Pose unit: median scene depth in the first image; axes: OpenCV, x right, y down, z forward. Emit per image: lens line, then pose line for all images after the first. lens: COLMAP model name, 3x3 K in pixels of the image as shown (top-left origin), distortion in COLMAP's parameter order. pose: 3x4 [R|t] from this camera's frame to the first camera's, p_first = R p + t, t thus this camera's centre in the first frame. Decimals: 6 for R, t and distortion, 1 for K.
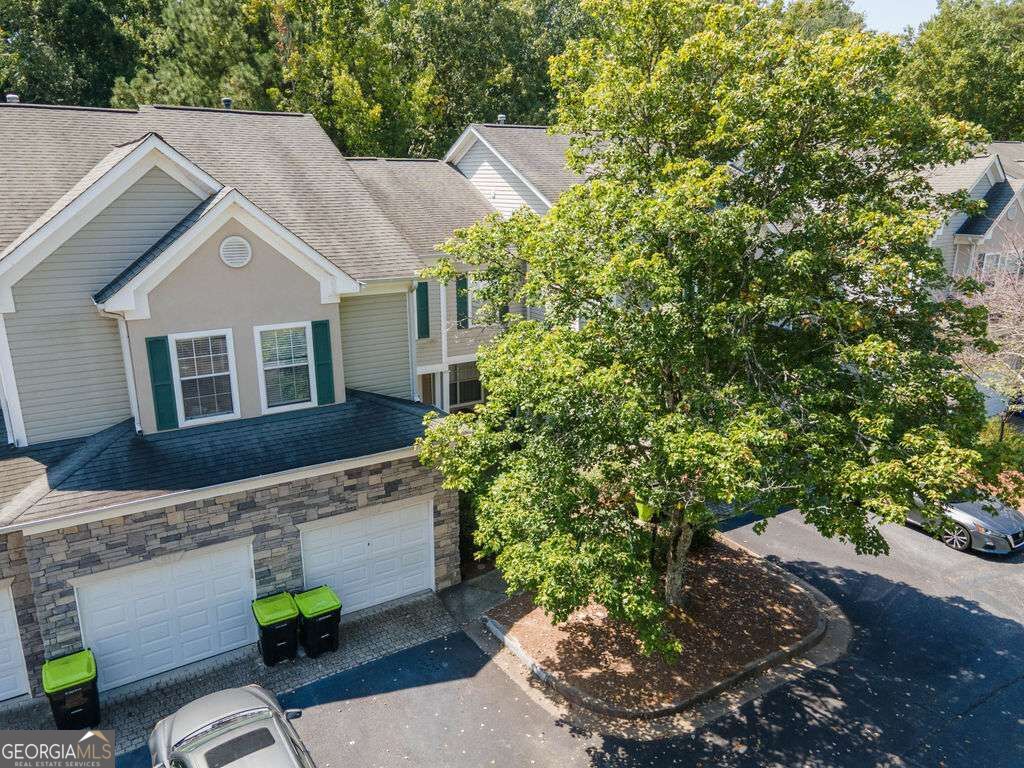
lens RADIAL K [[754.7, 0, 512.0], [0, 754.7, 384.0], [0, 0, 1]] dist [-0.009419, 0.050473]
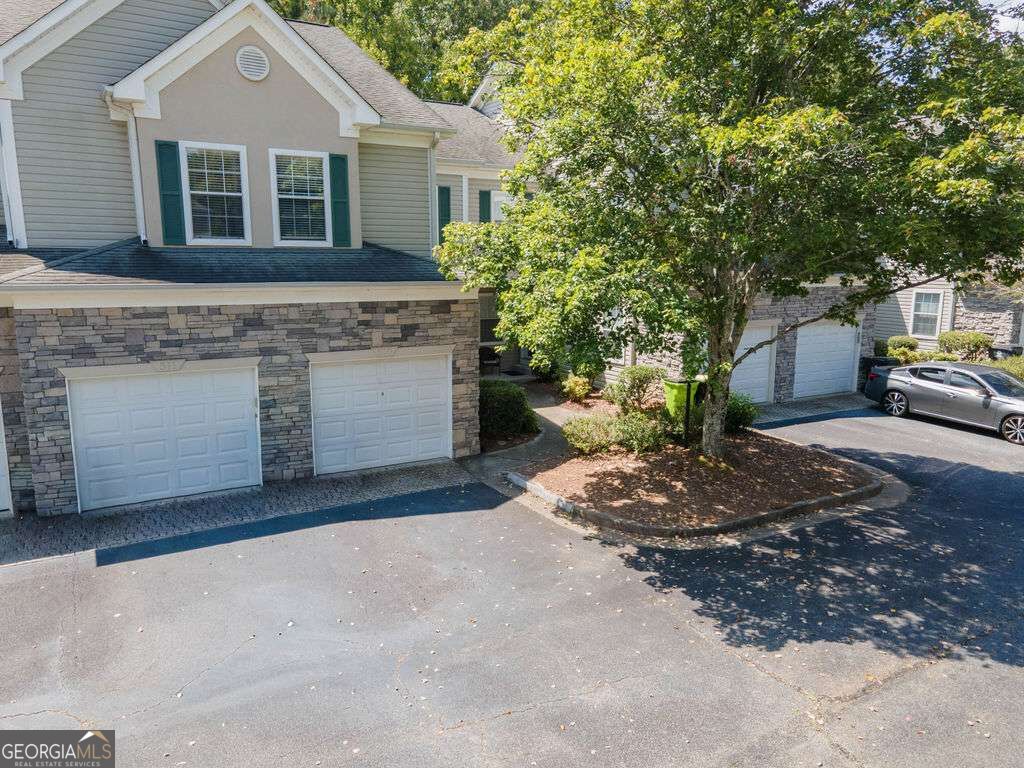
lens RADIAL K [[754.7, 0, 512.0], [0, 754.7, 384.0], [0, 0, 1]] dist [-0.009419, 0.050473]
pose [[0.999553, 0.008526, -0.028641, -0.003052], [-0.011025, 0.996039, -0.088231, 0.316470], [0.027776, 0.088507, 0.995688, 0.082074]]
